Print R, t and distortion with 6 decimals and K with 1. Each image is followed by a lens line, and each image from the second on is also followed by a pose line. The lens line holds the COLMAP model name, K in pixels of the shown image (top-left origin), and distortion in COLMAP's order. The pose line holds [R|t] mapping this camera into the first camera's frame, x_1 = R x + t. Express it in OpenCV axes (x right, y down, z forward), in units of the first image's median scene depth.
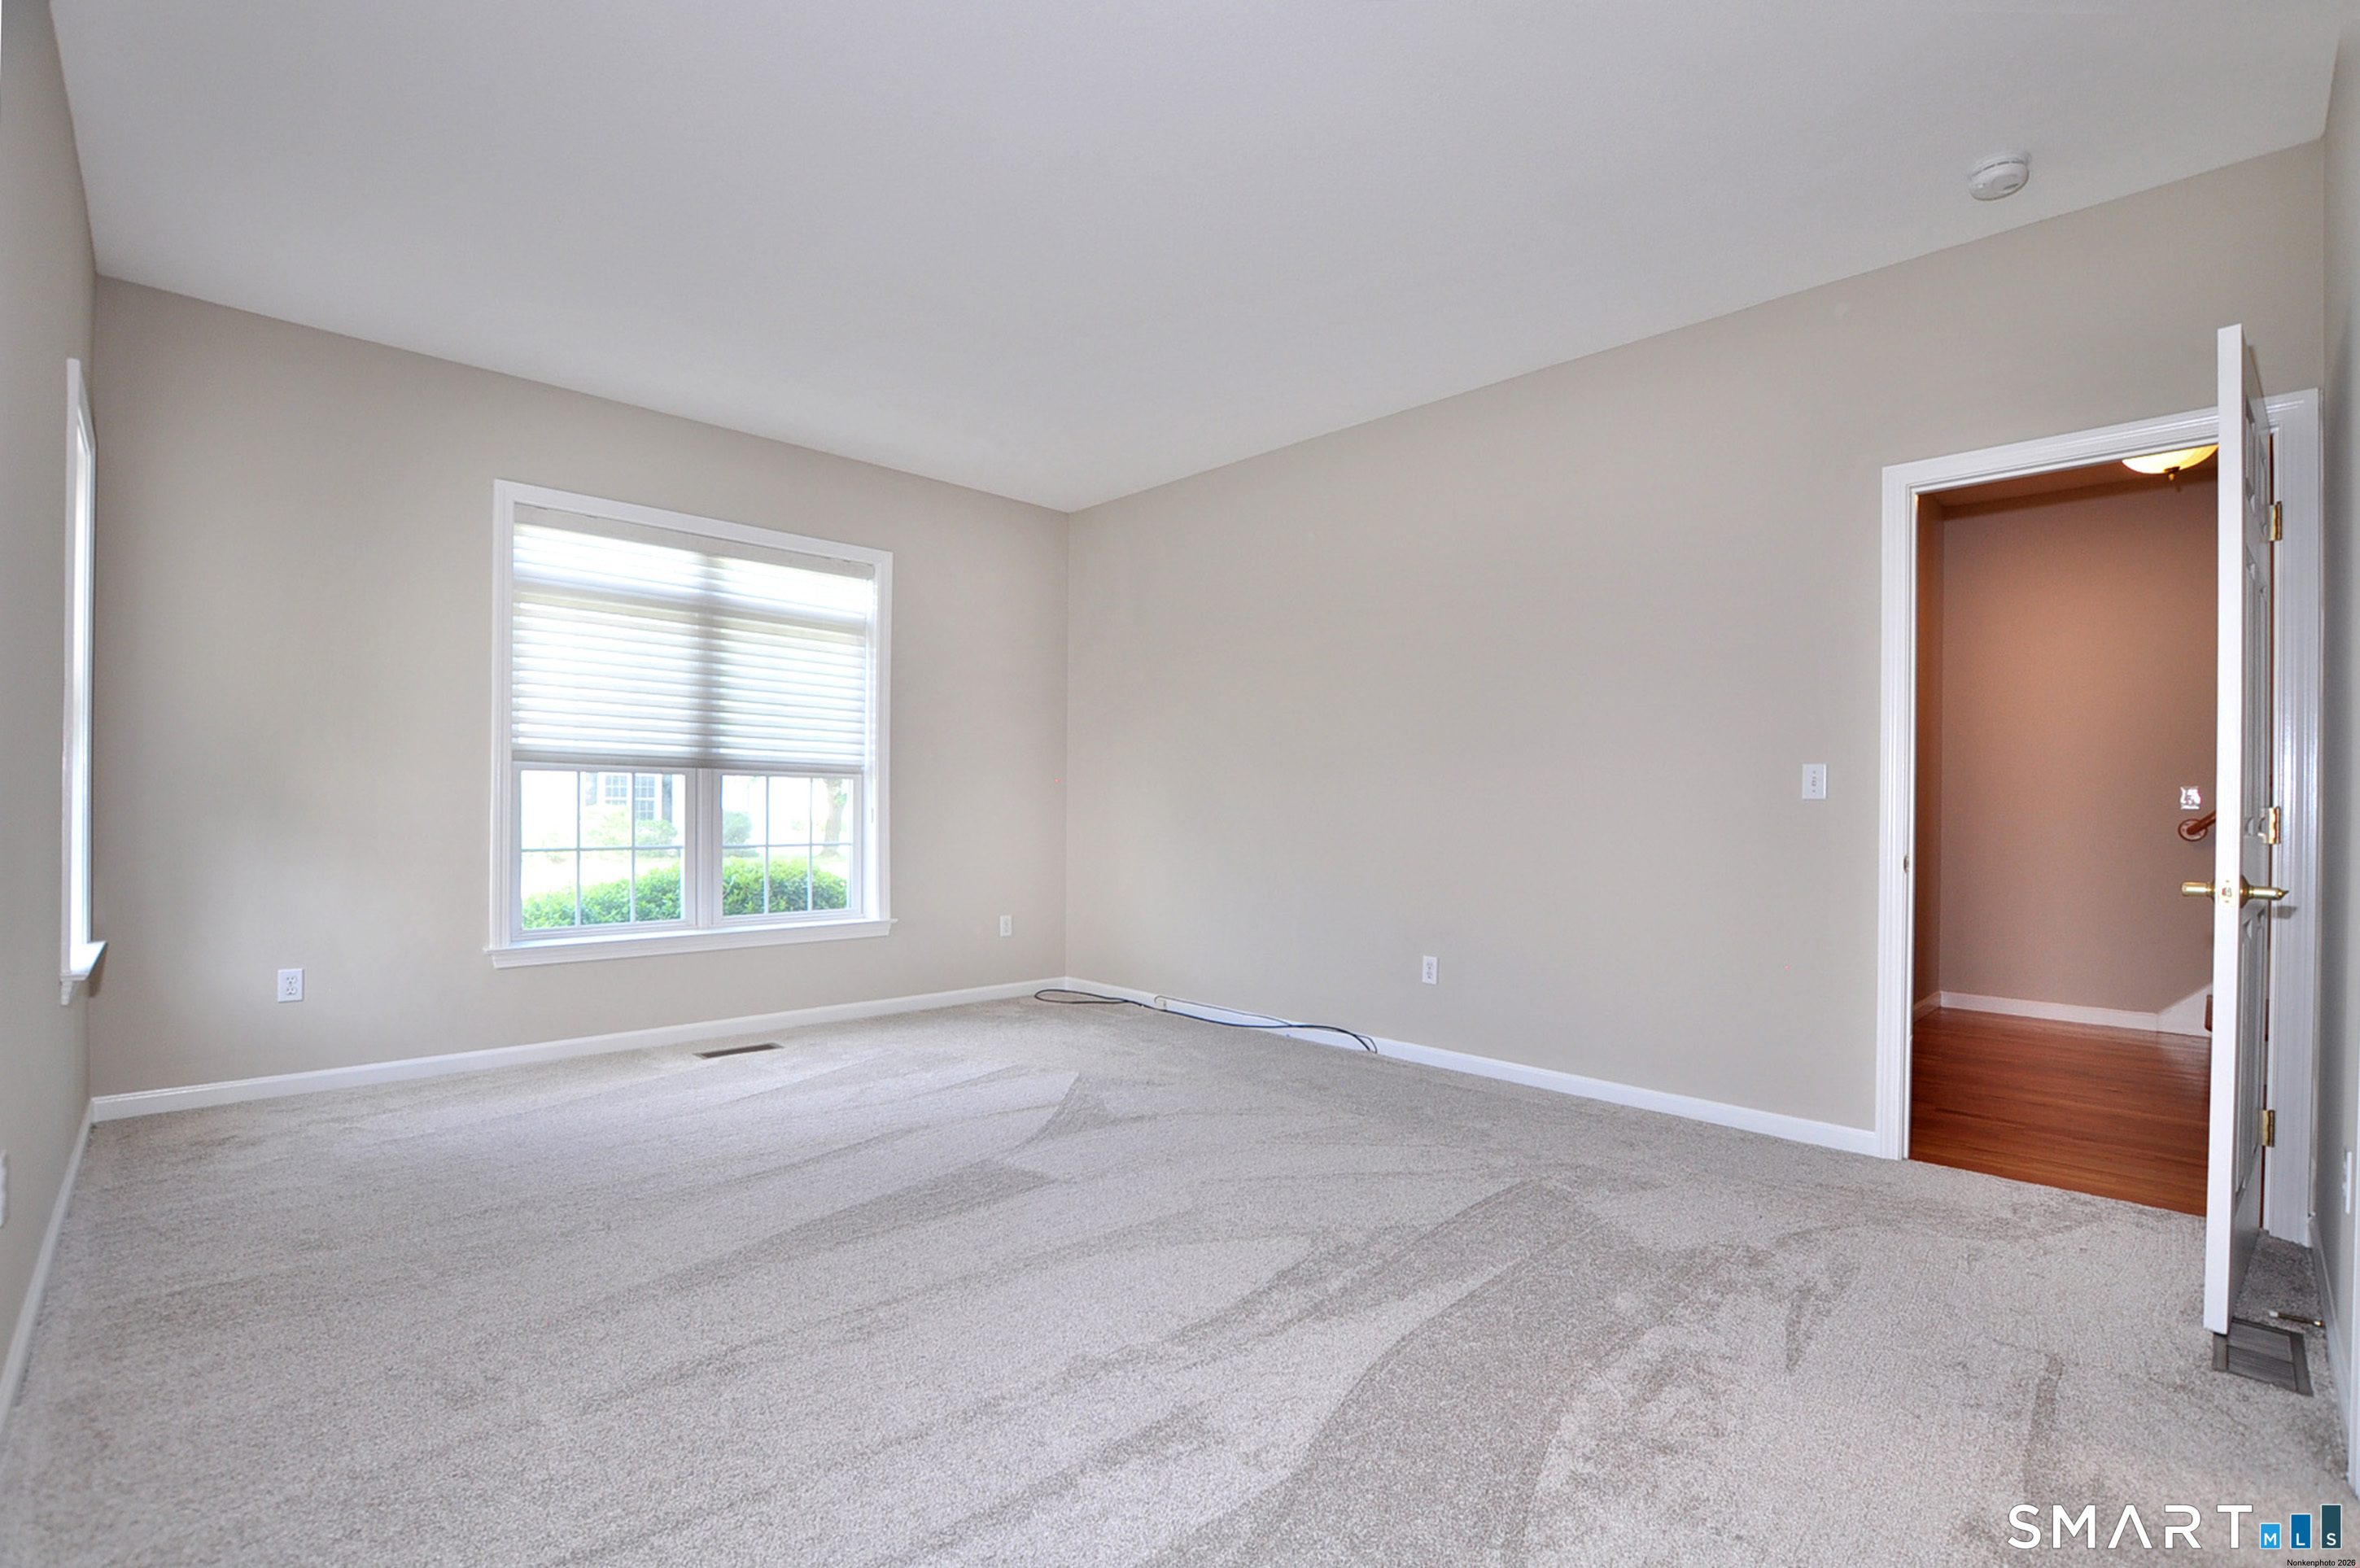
lens RADIAL K [[1029.5, 0, 1184.2], [0, 1029.5, 799.3], [0, 0, 1]] dist [-0.026361, 0.000330]
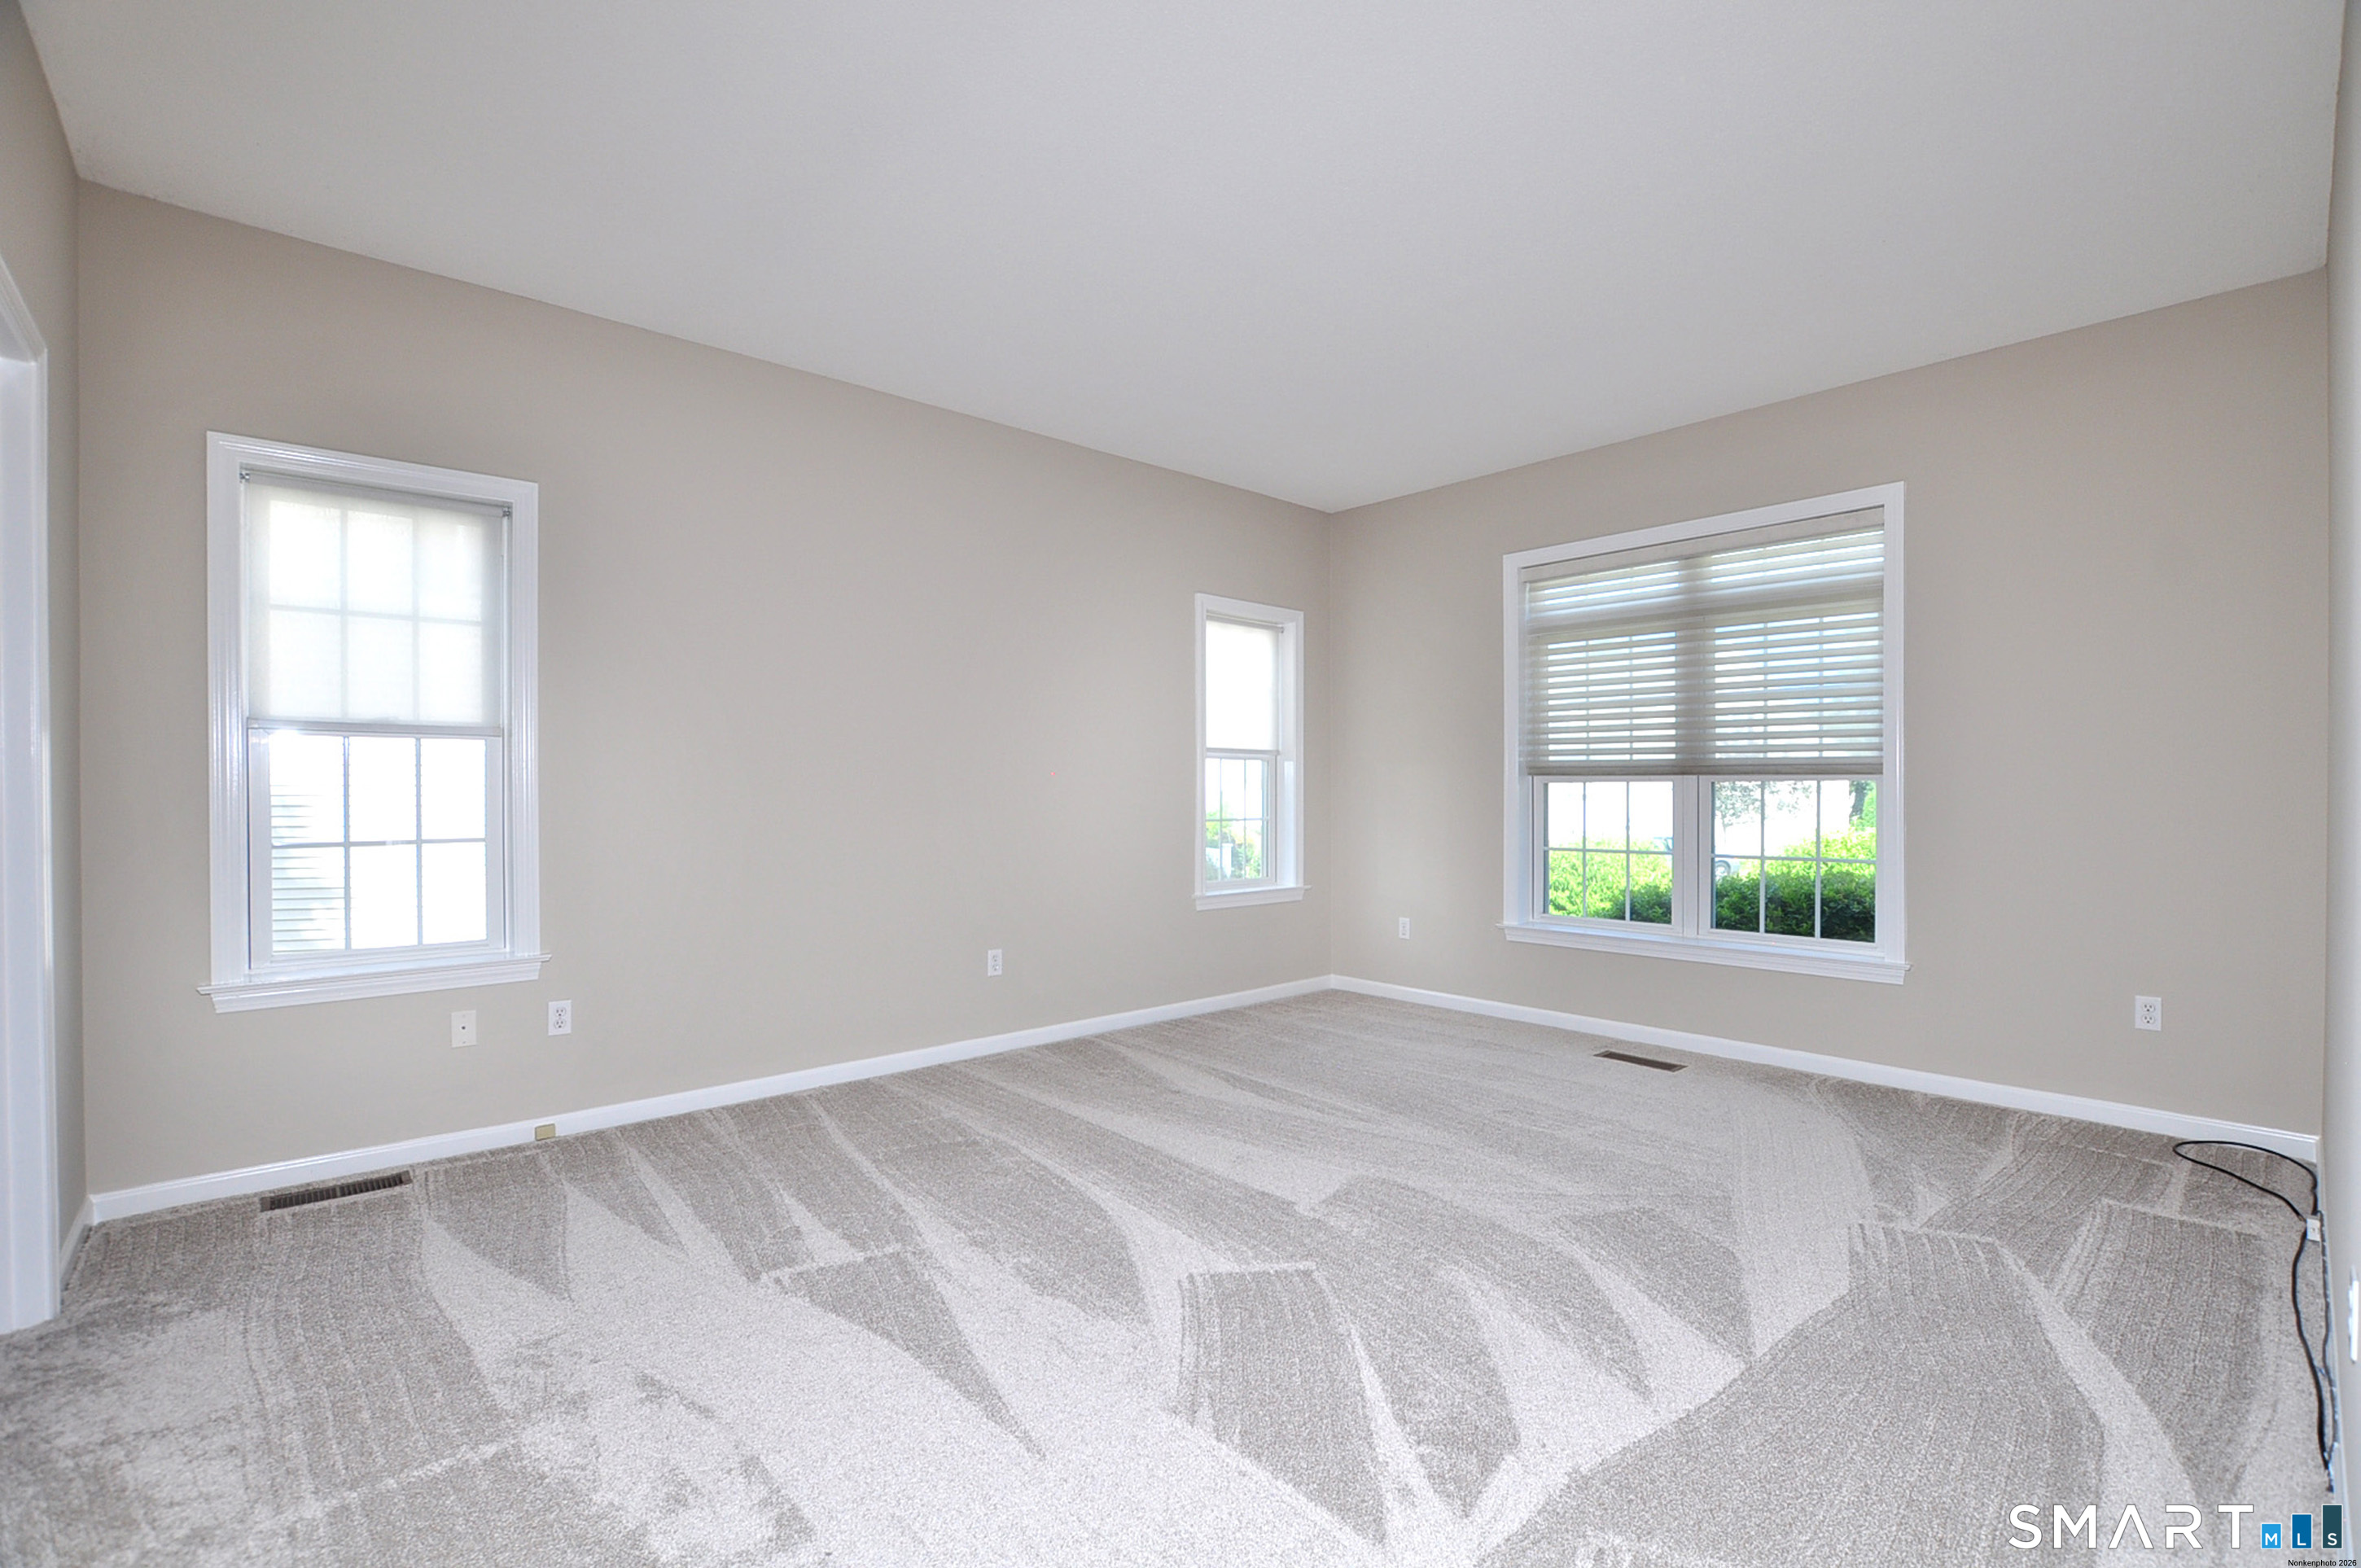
lens RADIAL K [[1114.7, 0, 1225.6], [0, 1114.7, 790.6], [0, 0, 1]] dist [0.000417, 0.000050]
pose [[-0.019976, -0.022398, -0.999550, 0.598150], [-0.003559, 0.999744, -0.022331, 0.010644], [0.999794, 0.003111, -0.020051, 0.564453]]
